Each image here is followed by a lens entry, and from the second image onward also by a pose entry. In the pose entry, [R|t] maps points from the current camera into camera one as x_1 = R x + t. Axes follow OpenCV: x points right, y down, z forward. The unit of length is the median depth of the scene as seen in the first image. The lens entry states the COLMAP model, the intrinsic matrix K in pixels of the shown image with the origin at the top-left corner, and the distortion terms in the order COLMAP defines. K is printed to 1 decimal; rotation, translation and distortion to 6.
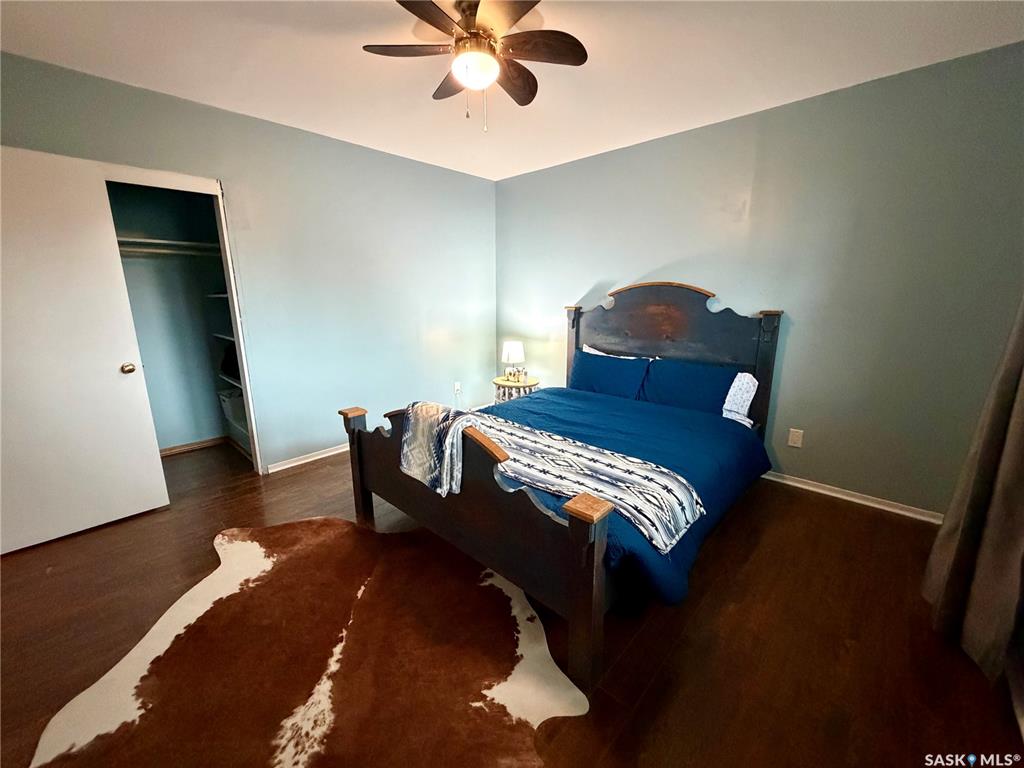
lens RADIAL K [[407.5, 0, 514.6], [0, 407.5, 386.0], [0, 0, 1]] dist [-0.006709, 0.001097]
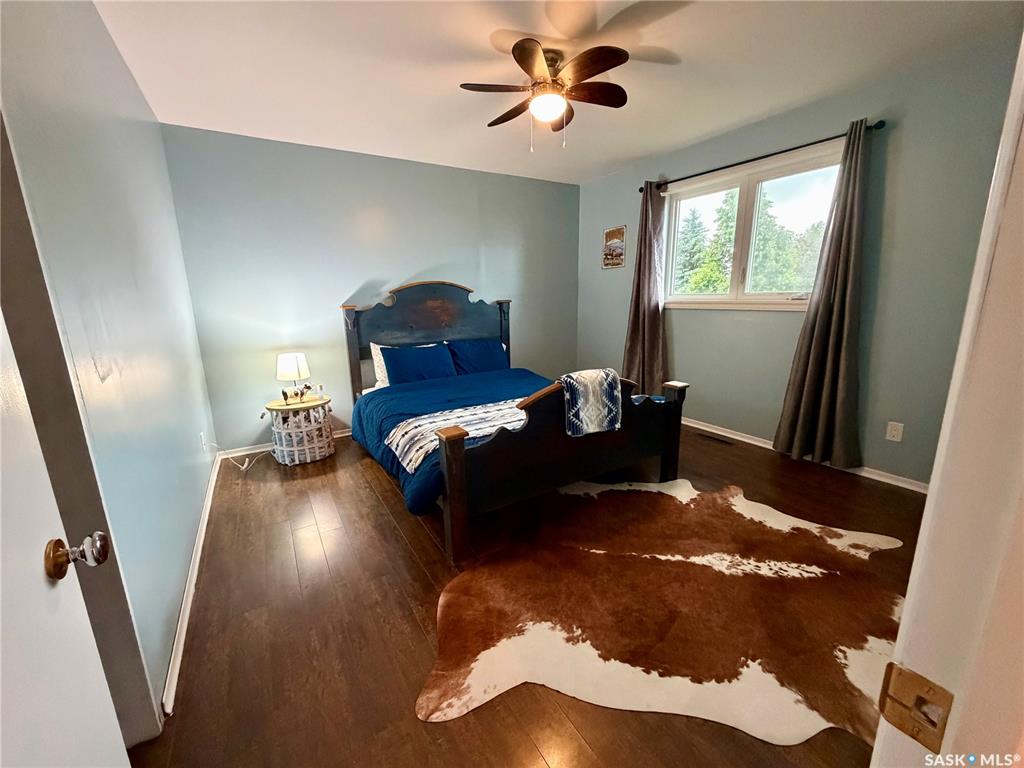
lens RADIAL K [[407.5, 0, 505.5], [0, 407.5, 387.9], [0, 0, 1]] dist [-0.006709, 0.001097]
pose [[0.267061, -0.222271, 0.937696, -1.499405], [0.237030, 0.958295, 0.159646, -0.168333], [-0.934075, 0.179627, 0.308608, 0.882360]]
